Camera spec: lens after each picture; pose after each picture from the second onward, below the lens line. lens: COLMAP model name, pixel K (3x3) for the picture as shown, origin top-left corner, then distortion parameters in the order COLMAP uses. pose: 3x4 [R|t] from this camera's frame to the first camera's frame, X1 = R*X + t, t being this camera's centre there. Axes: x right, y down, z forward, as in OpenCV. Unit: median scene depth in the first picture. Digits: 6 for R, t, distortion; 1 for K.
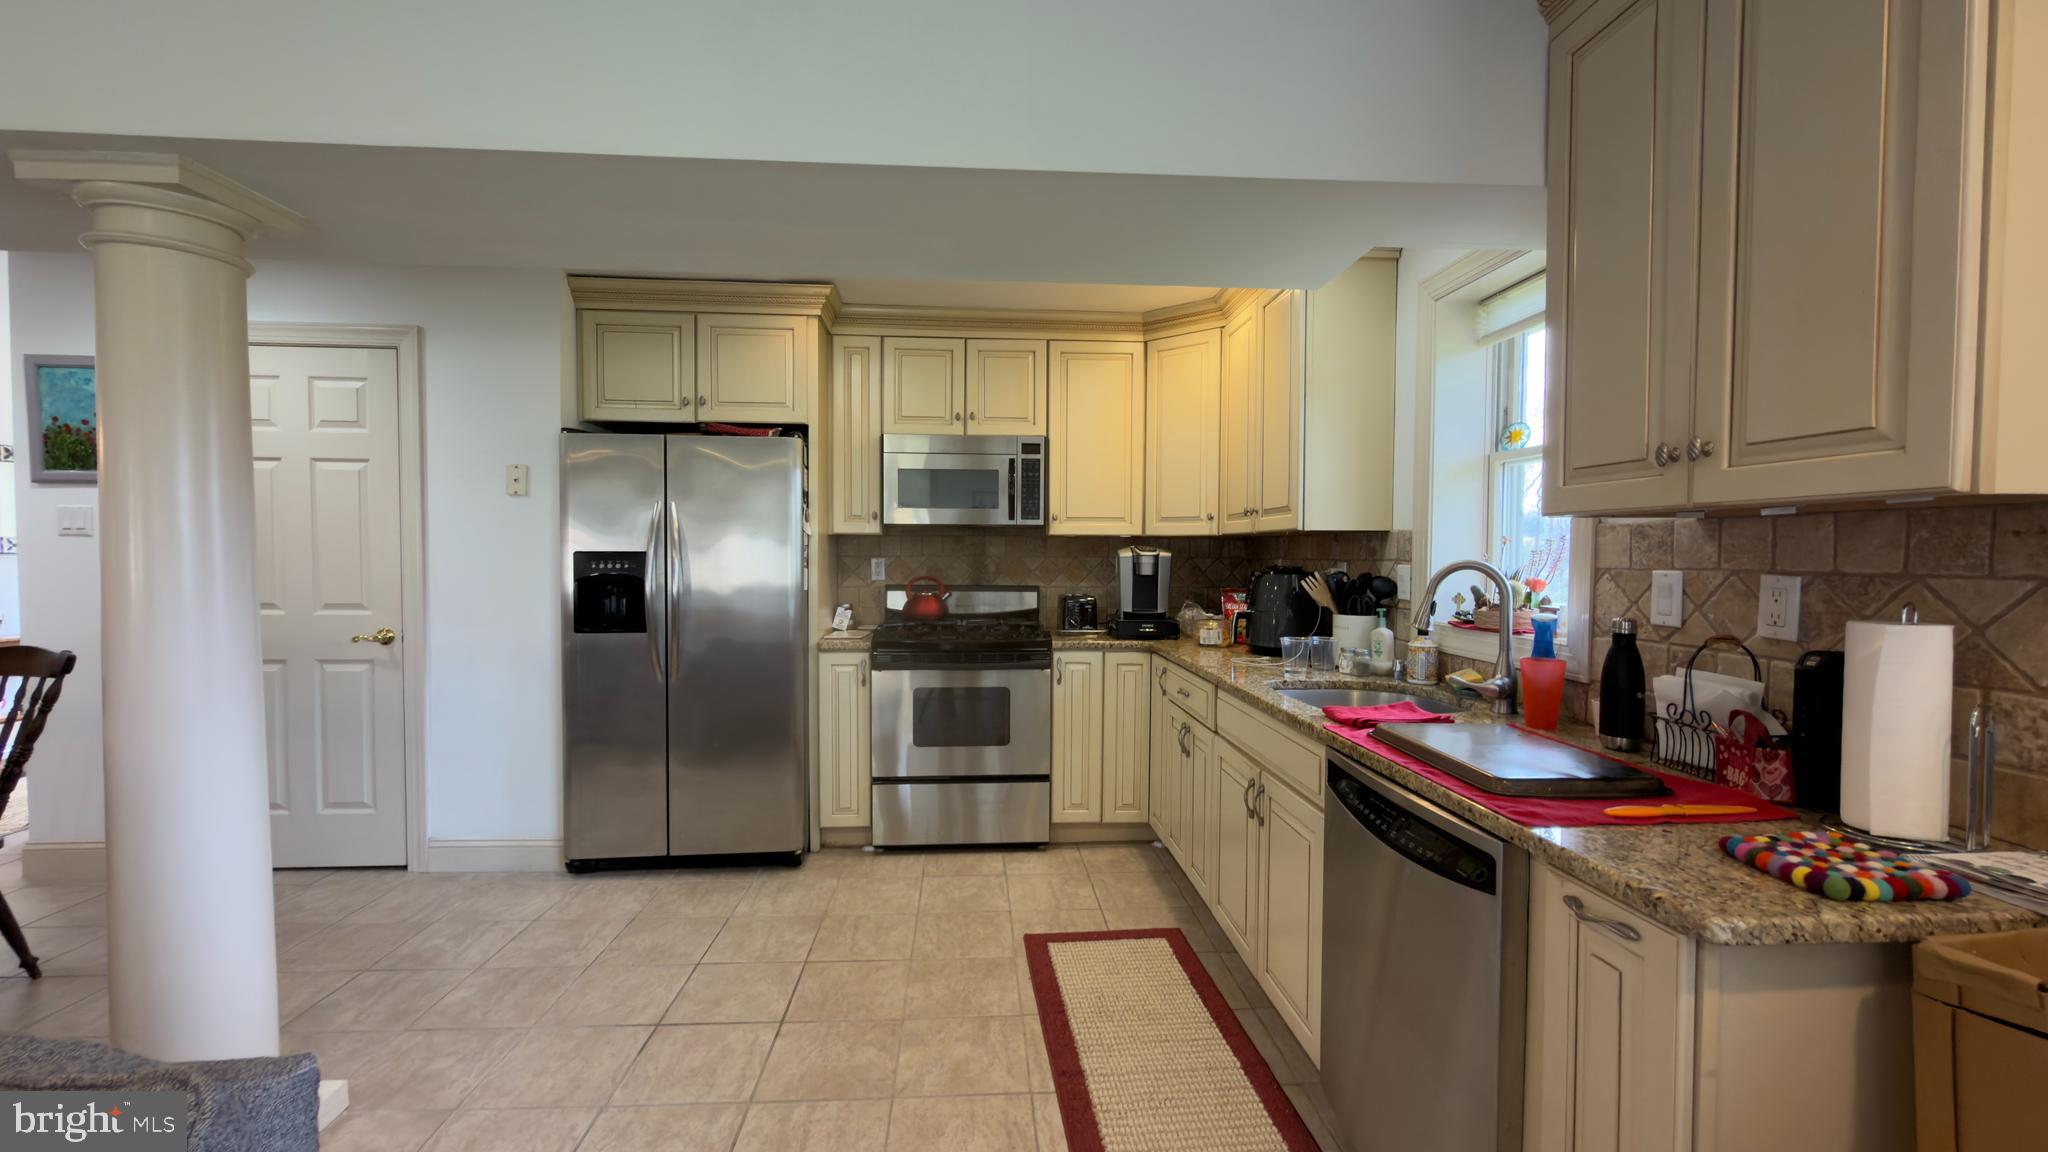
lens RADIAL K [[813.6, 0, 1022.0], [0, 813.6, 577.6], [0, 0, 1]] dist [0.000565, -0.000319]
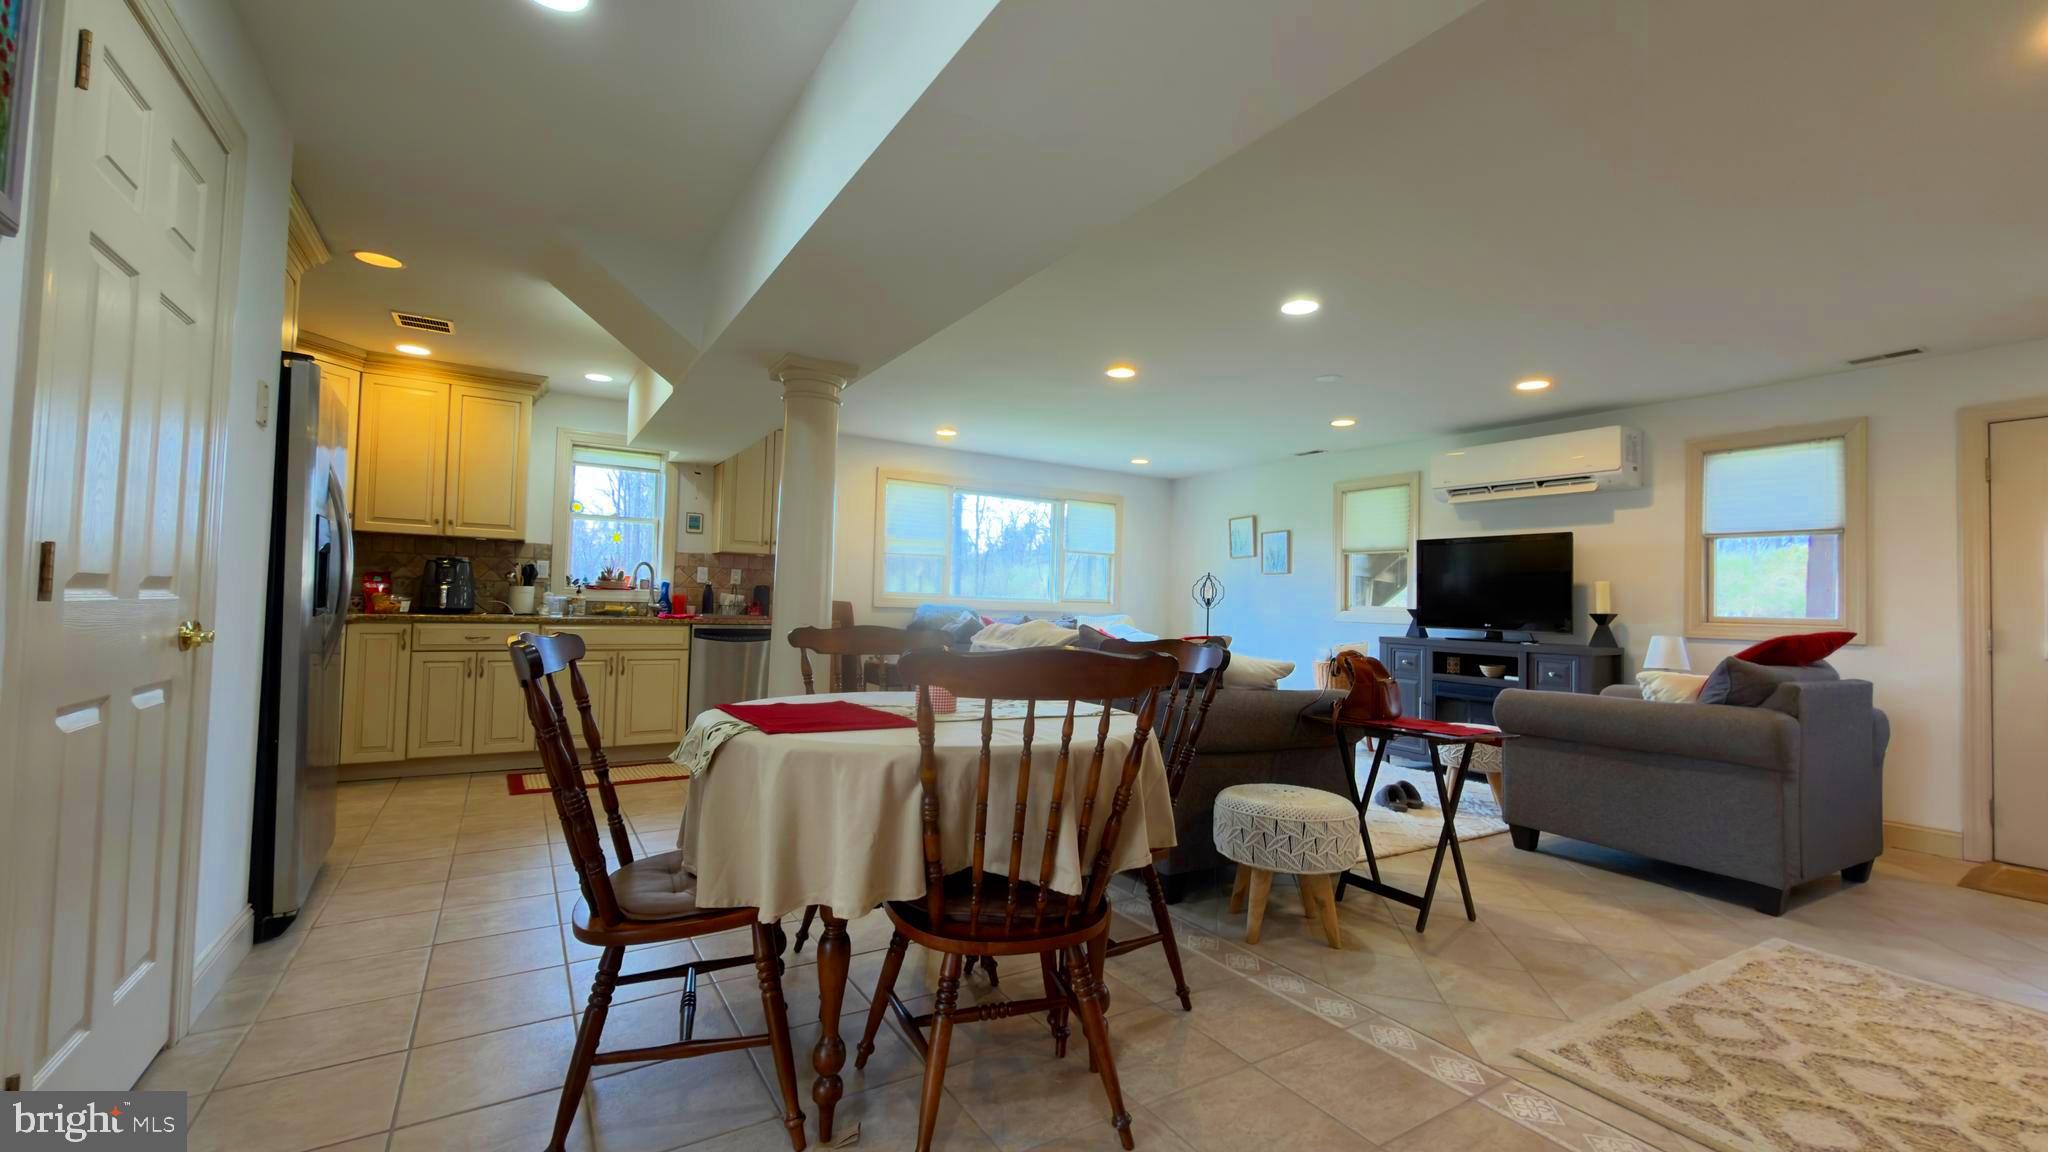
lens RADIAL K [[813.6, 0, 1022.0], [0, 813.6, 577.6], [0, 0, 1]] dist [0.000565, -0.000319]
pose [[-0.475249, 0.007786, 0.879817, -1.595807], [-0.004801, 0.999923, -0.011442, 0.037714], [-0.879838, -0.009662, -0.475175, 0.778268]]
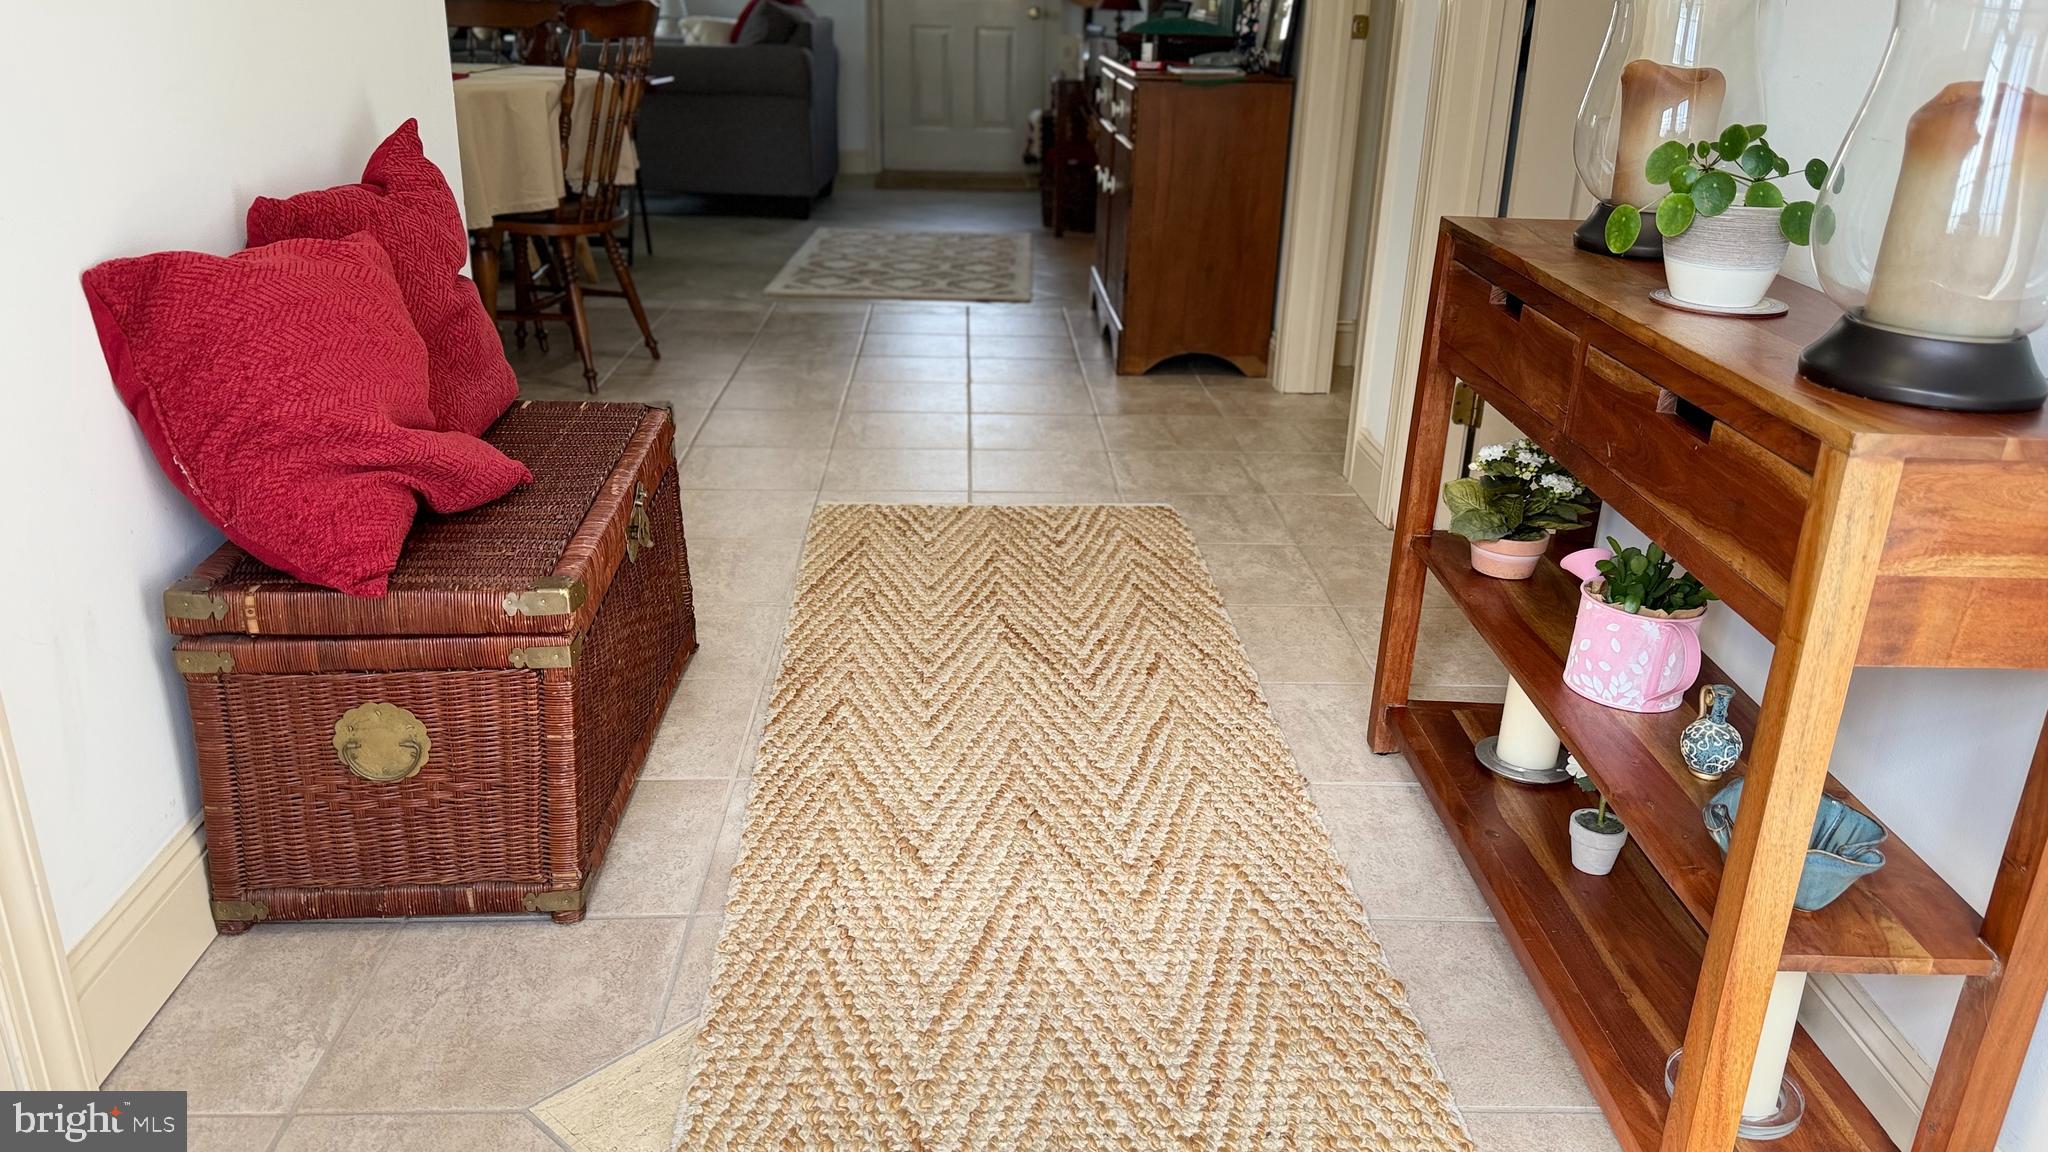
lens RADIAL K [[1524.3, 0, 1028.3], [0, 1524.3, 620.7], [0, 0, 1]] dist [0.127438, -0.317344]
pose [[-0.999098, -0.041234, 0.010139, -1.548425], [-0.033289, 0.908849, 0.415794, 0.001090], [-0.026359, 0.415082, -0.909402, 1.859181]]
